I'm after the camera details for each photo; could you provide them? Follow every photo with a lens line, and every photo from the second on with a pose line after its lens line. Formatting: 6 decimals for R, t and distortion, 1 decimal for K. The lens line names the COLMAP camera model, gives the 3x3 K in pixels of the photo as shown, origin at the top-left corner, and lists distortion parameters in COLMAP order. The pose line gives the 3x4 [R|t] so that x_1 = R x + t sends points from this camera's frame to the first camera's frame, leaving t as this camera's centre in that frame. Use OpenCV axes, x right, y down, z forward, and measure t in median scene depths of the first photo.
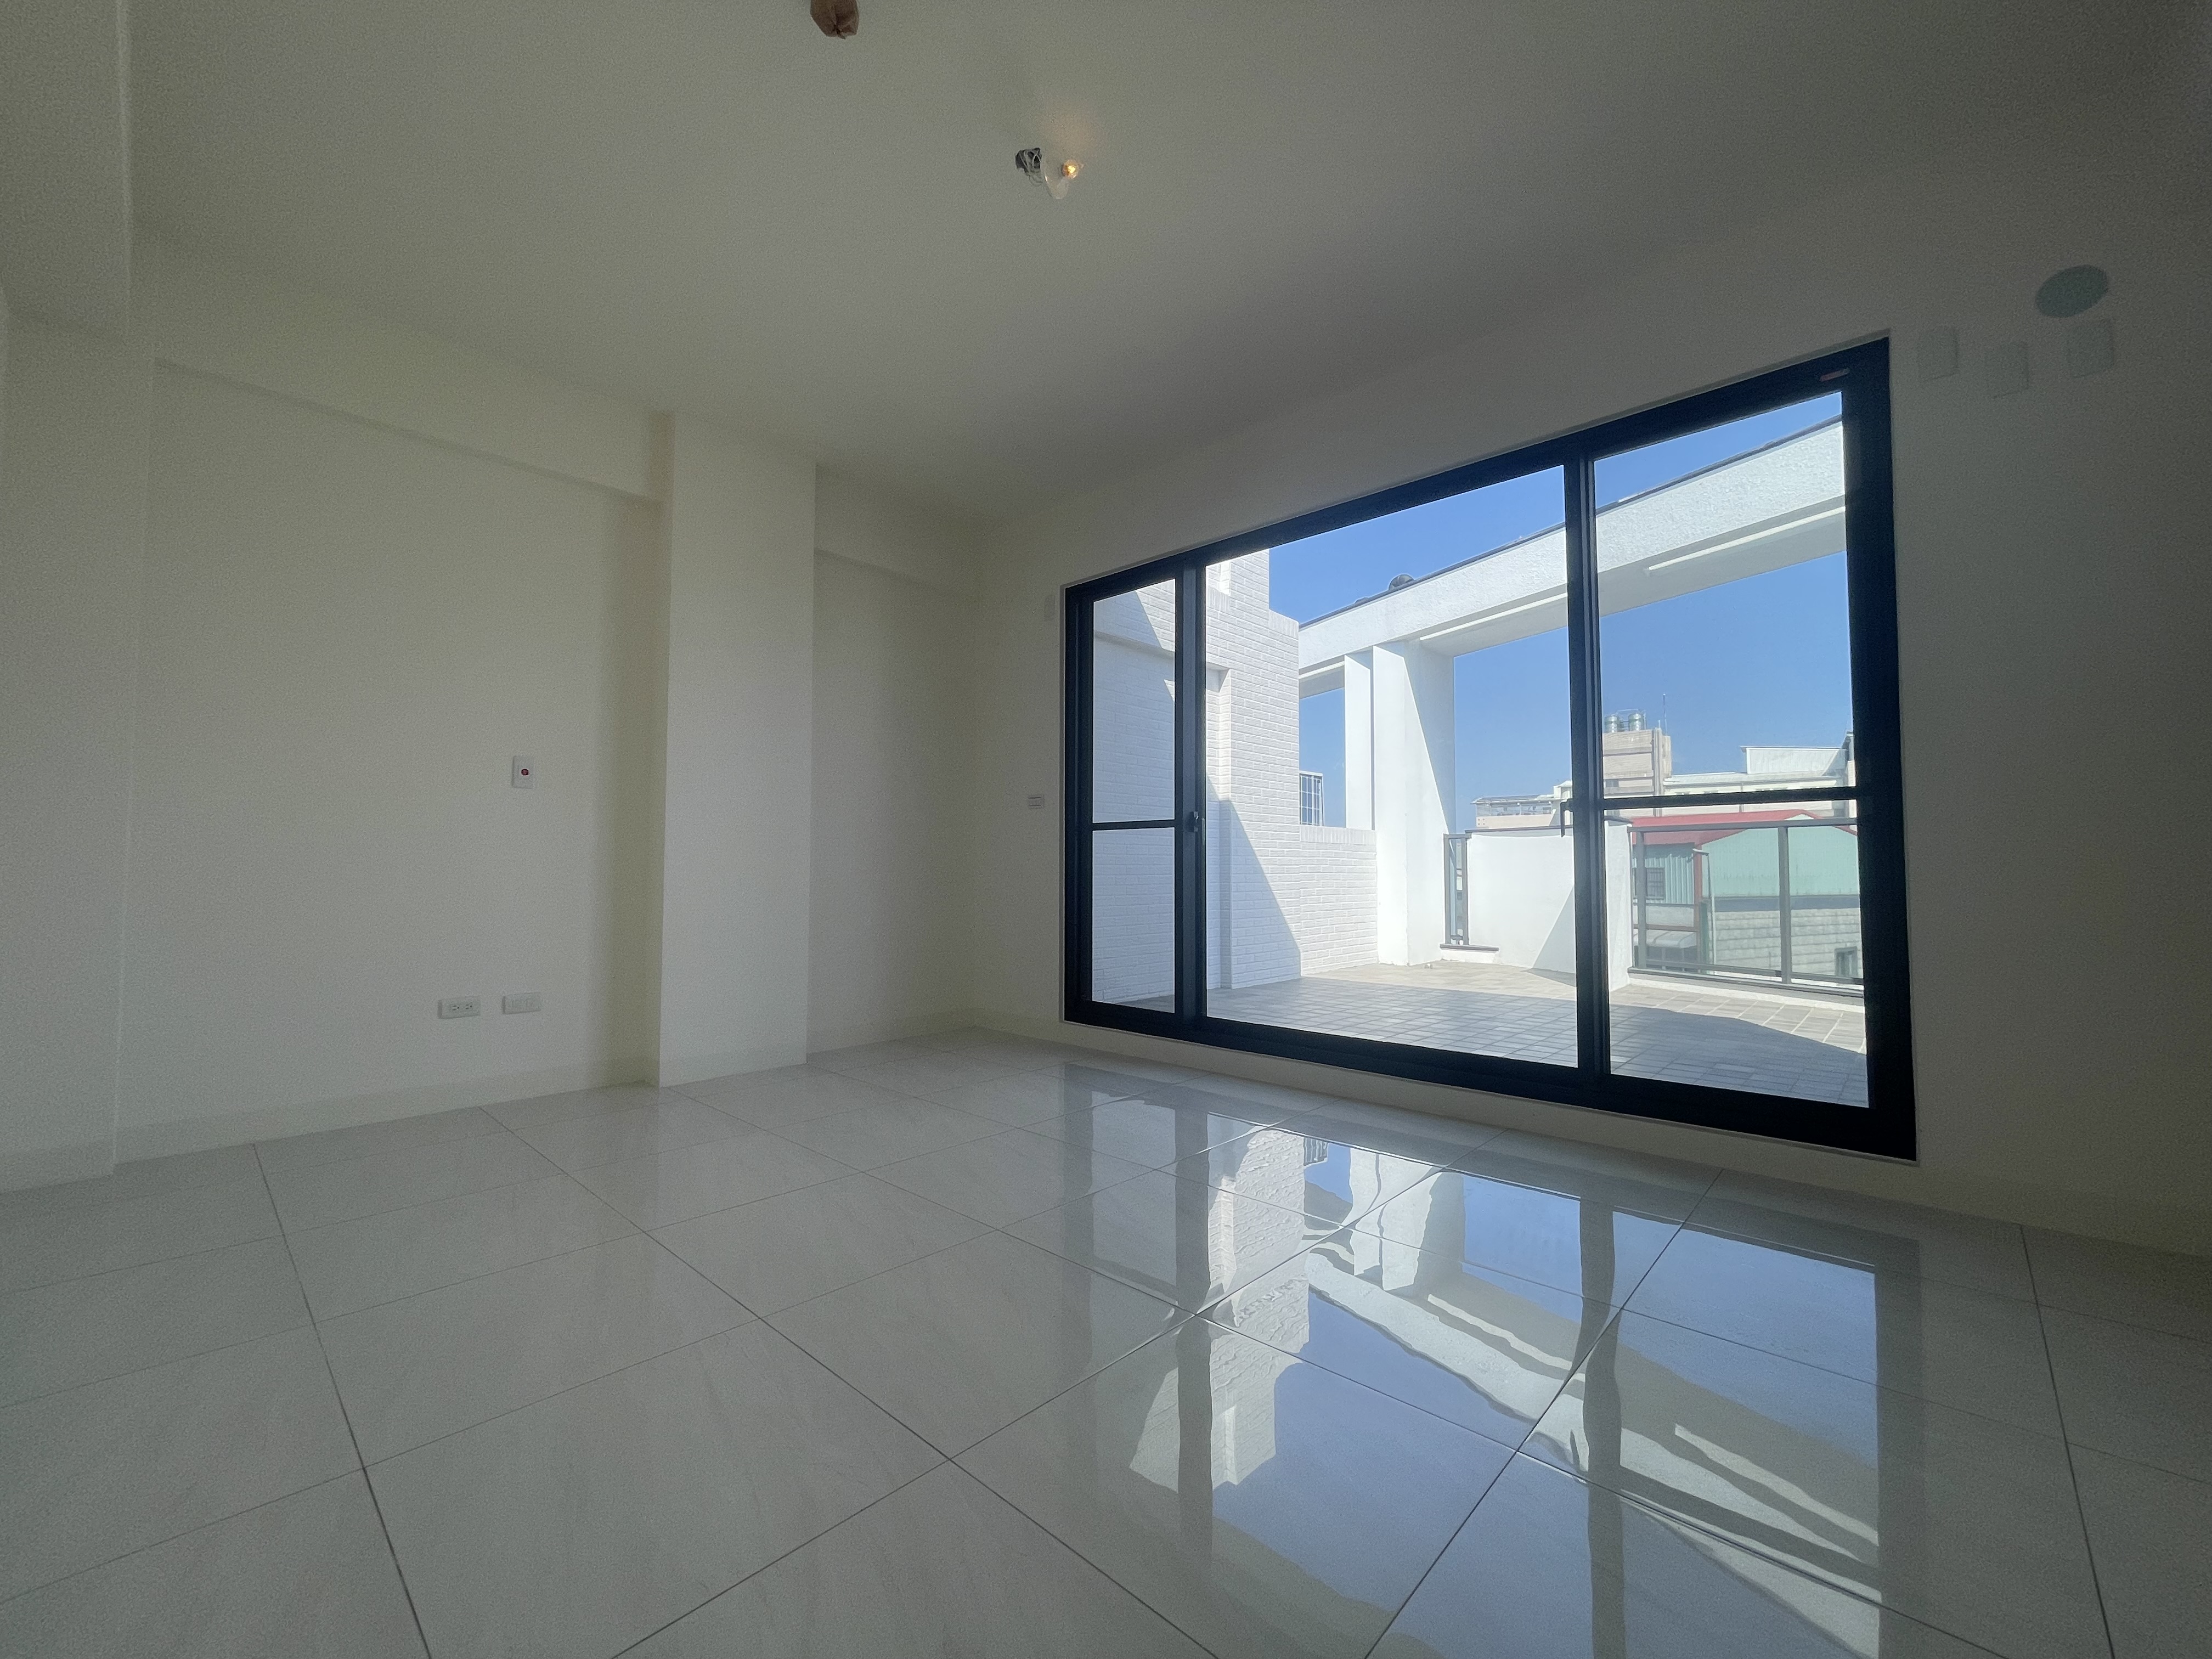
lens RADIAL K [[903.4, 0, 1072.6], [0, 903.4, 837.1], [0, 0, 1]] dist [-0.023874, -0.000003]
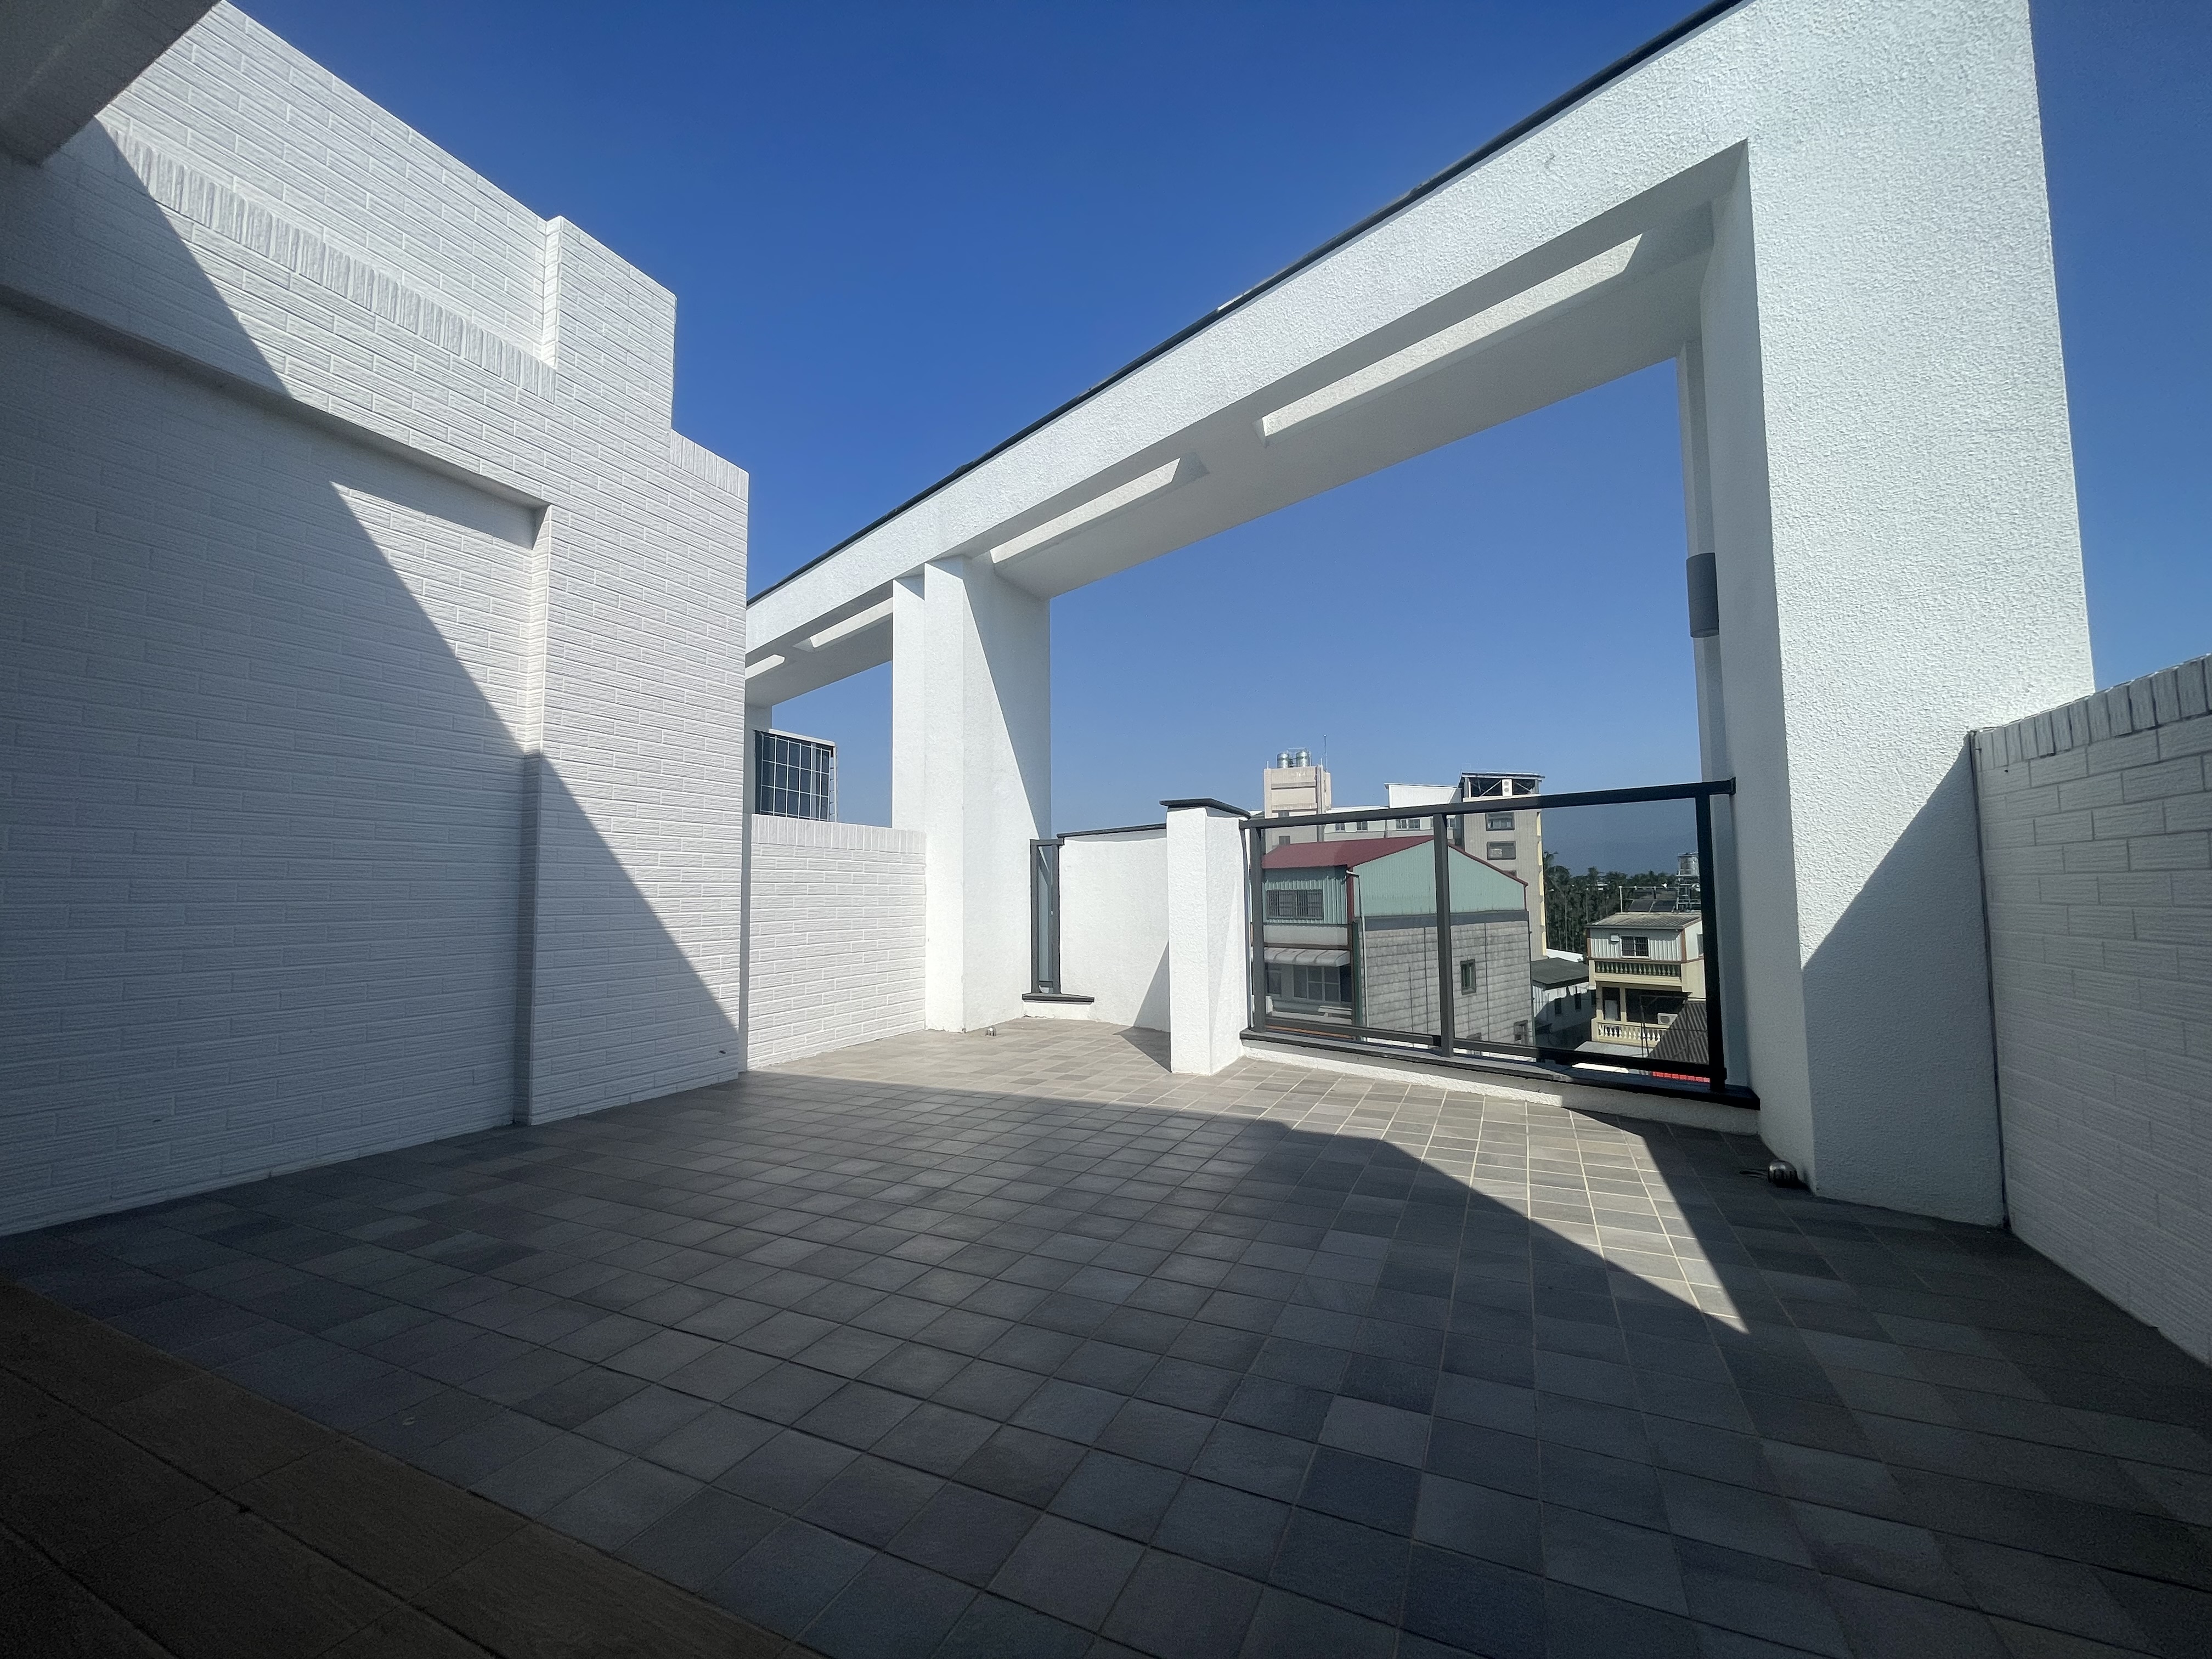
lens RADIAL K [[893.9, 0, 1106.0], [0, 893.9, 829.5], [0, 0, 1]] dist [-0.007053, -0.000021]
pose [[0.942560, 0.012639, 0.333798, 0.239536], [0.000632, 0.999215, -0.039618, 0.017730], [-0.334037, 0.037553, 0.941812, 0.318803]]
